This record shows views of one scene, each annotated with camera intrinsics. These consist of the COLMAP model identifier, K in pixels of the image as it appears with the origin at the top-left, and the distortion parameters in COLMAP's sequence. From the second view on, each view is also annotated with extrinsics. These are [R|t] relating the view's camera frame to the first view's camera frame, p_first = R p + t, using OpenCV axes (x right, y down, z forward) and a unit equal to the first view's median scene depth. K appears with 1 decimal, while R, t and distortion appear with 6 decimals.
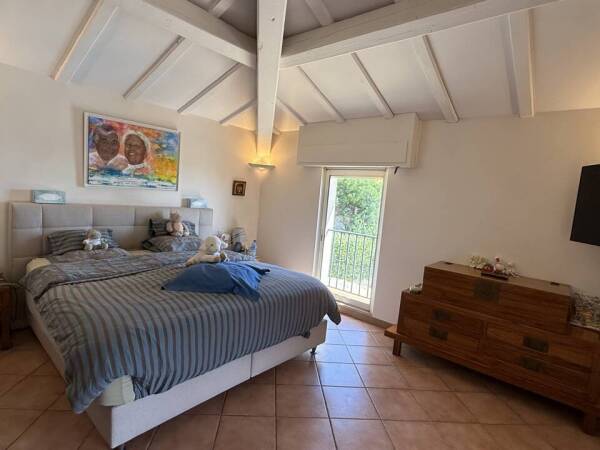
lens RADIAL K [[321.8, 0, 297.3], [0, 321.8, 228.2], [0, 0, 1]] dist [0.000772, -0.003070]
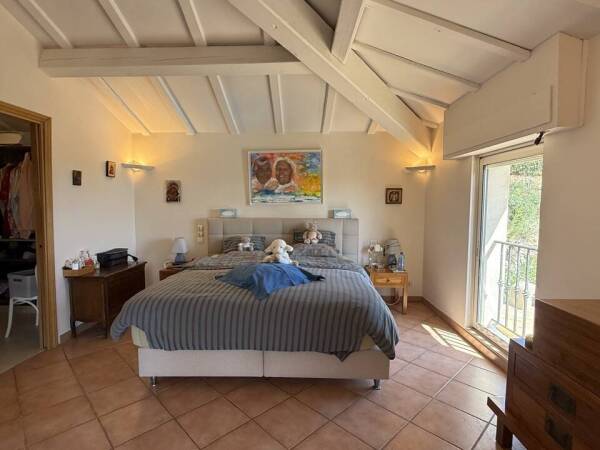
lens RADIAL K [[321.8, 0, 299.4], [0, 321.8, 228.1], [0, 0, 1]] dist [0.000772, -0.003070]
pose [[0.637725, -0.025824, -0.769831, 0.467161], [-0.026432, 0.998116, -0.055378, 0.034573], [0.769811, 0.055664, 0.635840, 0.271962]]
